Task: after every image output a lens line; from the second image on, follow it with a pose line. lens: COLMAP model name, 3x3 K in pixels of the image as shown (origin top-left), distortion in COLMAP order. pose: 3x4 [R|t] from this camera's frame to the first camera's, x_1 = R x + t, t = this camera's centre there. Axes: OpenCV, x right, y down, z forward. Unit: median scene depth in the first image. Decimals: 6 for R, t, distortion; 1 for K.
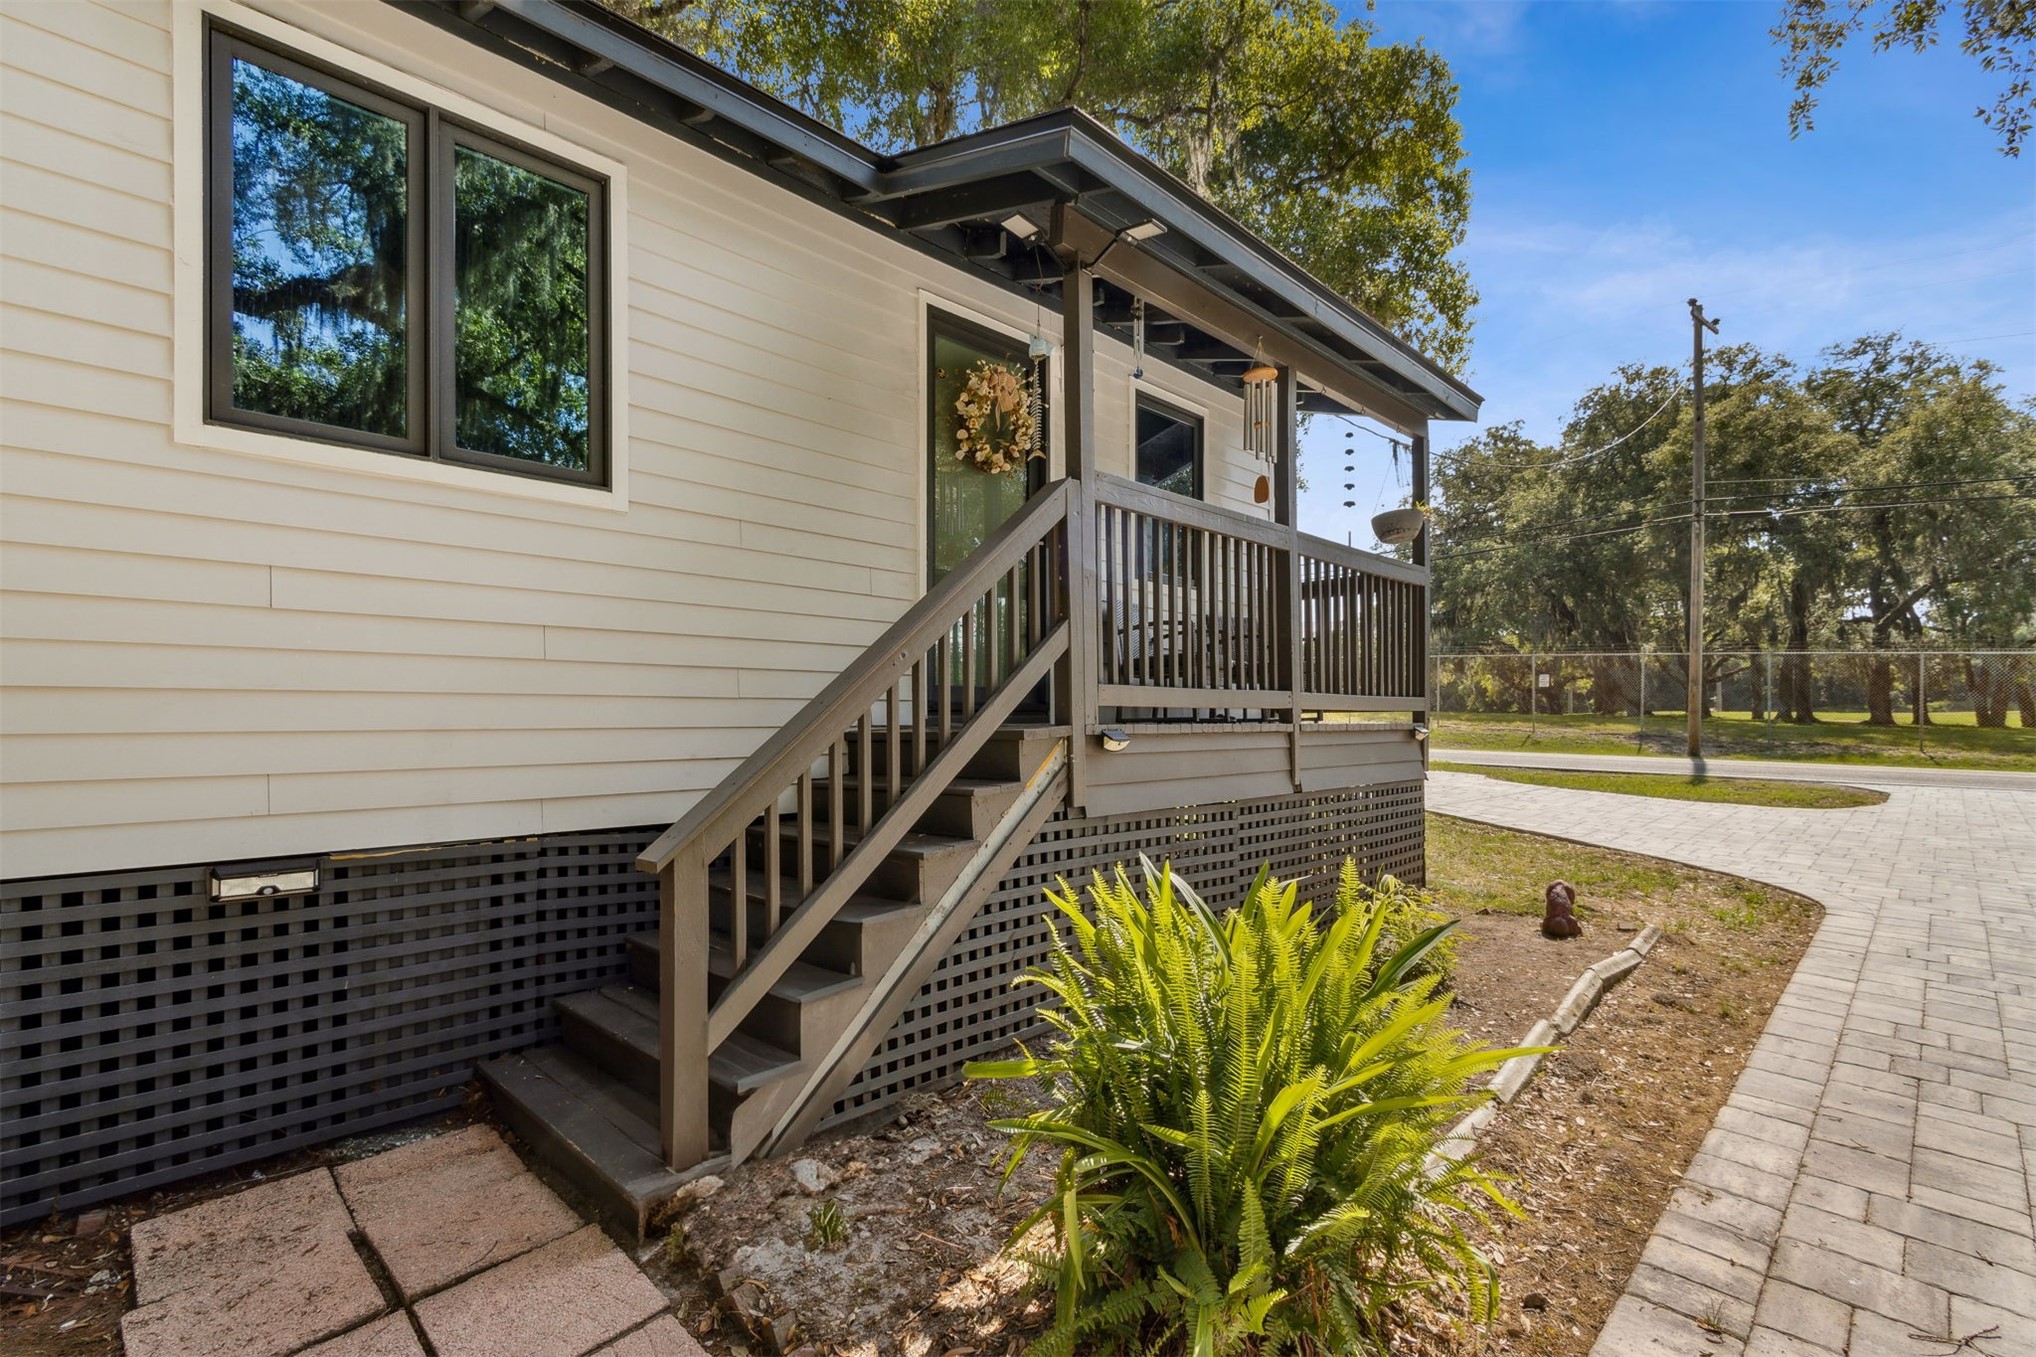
lens RADIAL K [[945.1, 0, 1018.0], [0, 945.1, 678.5], [0, 0, 1]] dist [0.000019, -0.000320]
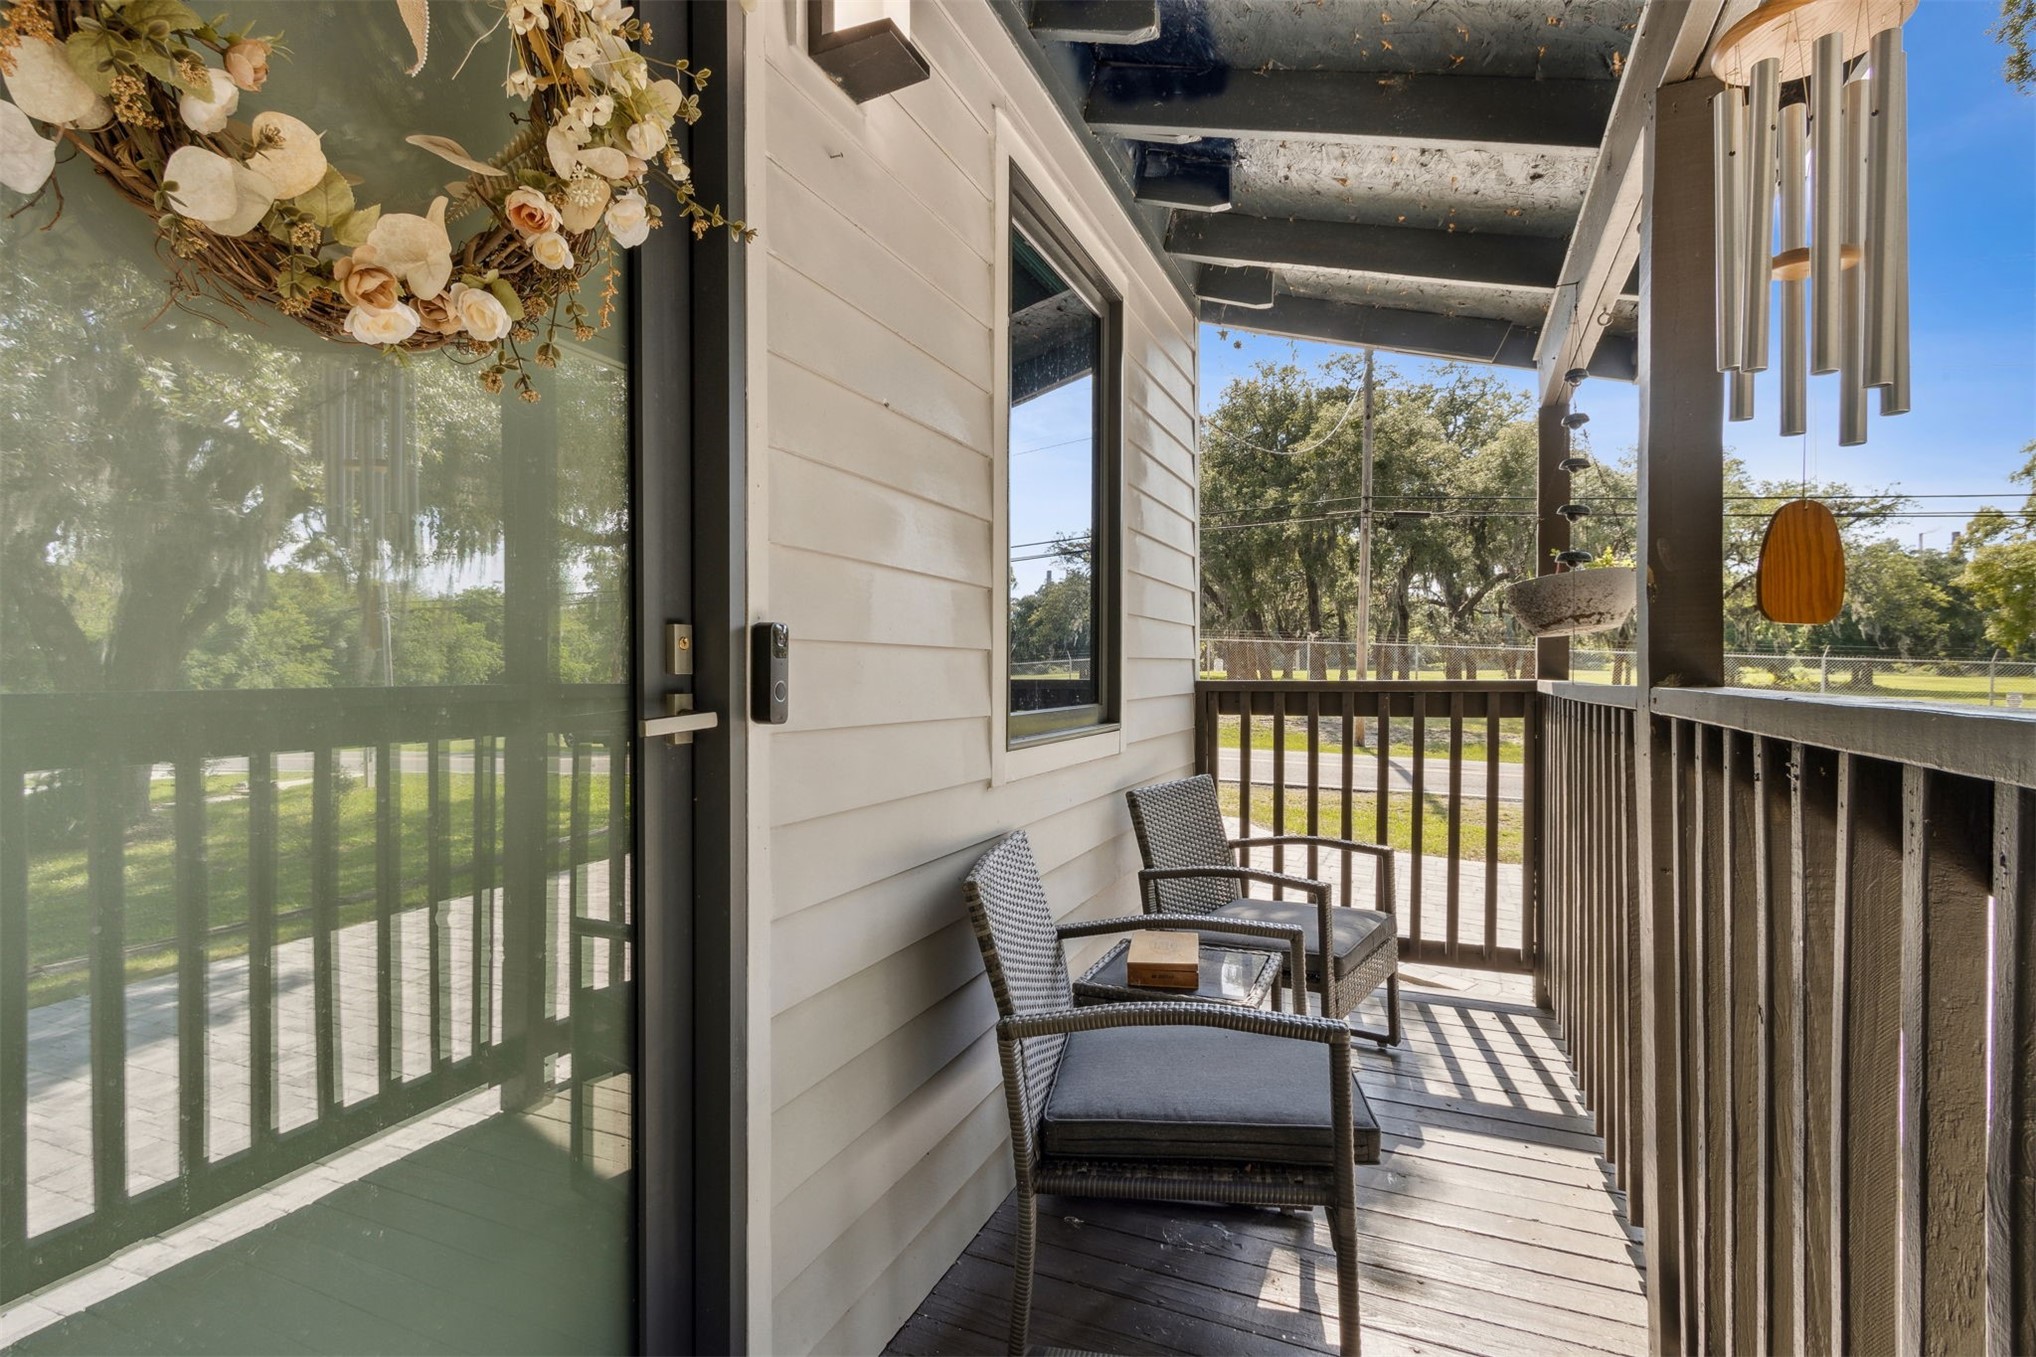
lens RADIAL K [[945.1, 0, 1018.0], [0, 945.1, 678.5], [0, 0, 1]] dist [0.000019, -0.000320]
pose [[0.936620, -0.003258, 0.350331, 0.002573], [-0.013968, 0.998814, 0.046633, -0.026520], [-0.350068, -0.048571, 0.935464, 0.126195]]
